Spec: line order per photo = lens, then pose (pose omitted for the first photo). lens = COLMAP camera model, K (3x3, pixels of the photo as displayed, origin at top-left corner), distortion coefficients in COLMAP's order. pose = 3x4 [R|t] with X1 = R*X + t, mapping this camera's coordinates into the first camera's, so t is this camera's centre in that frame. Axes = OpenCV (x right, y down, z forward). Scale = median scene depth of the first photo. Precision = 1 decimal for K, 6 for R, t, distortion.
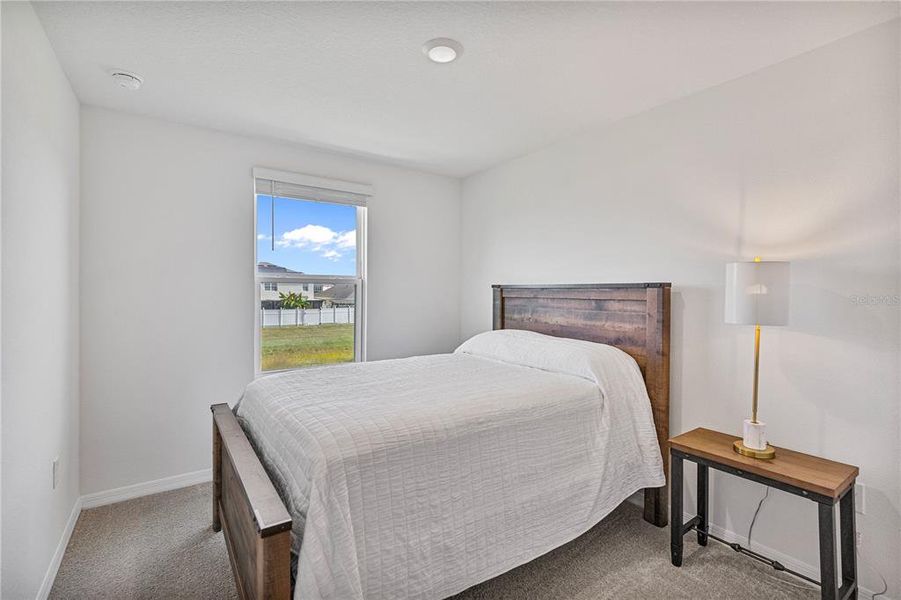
lens RADIAL K [[414.9, 0, 454.0], [0, 414.9, 295.3], [0, 0, 1]] dist [0.002975, 0.000247]
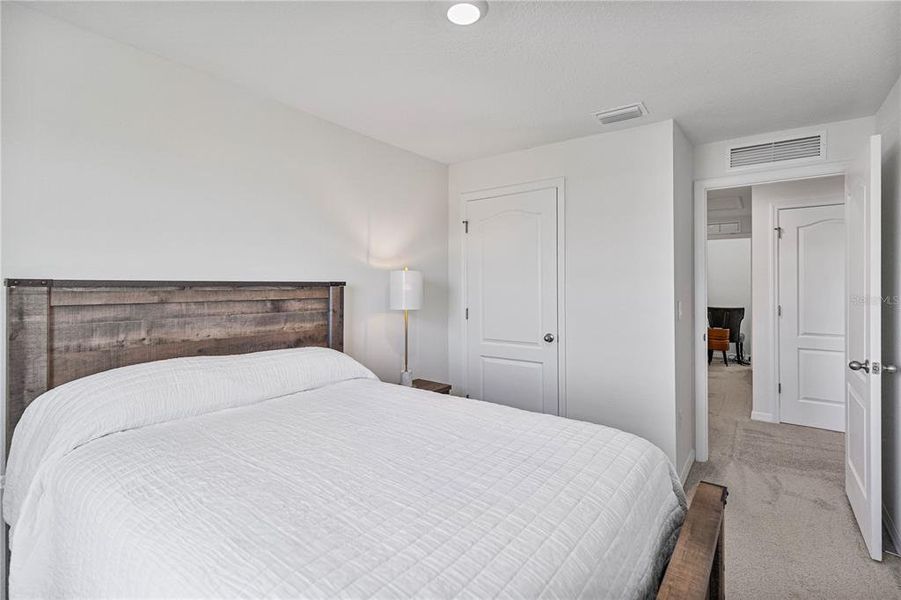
lens RADIAL K [[414.9, 0, 454.0], [0, 414.9, 295.3], [0, 0, 1]] dist [0.002975, 0.000247]
pose [[-0.300513, -0.025166, 0.953446, -0.594327], [0.012712, 0.999457, 0.030387, -0.020986], [-0.953693, 0.021252, -0.300030, 0.918556]]
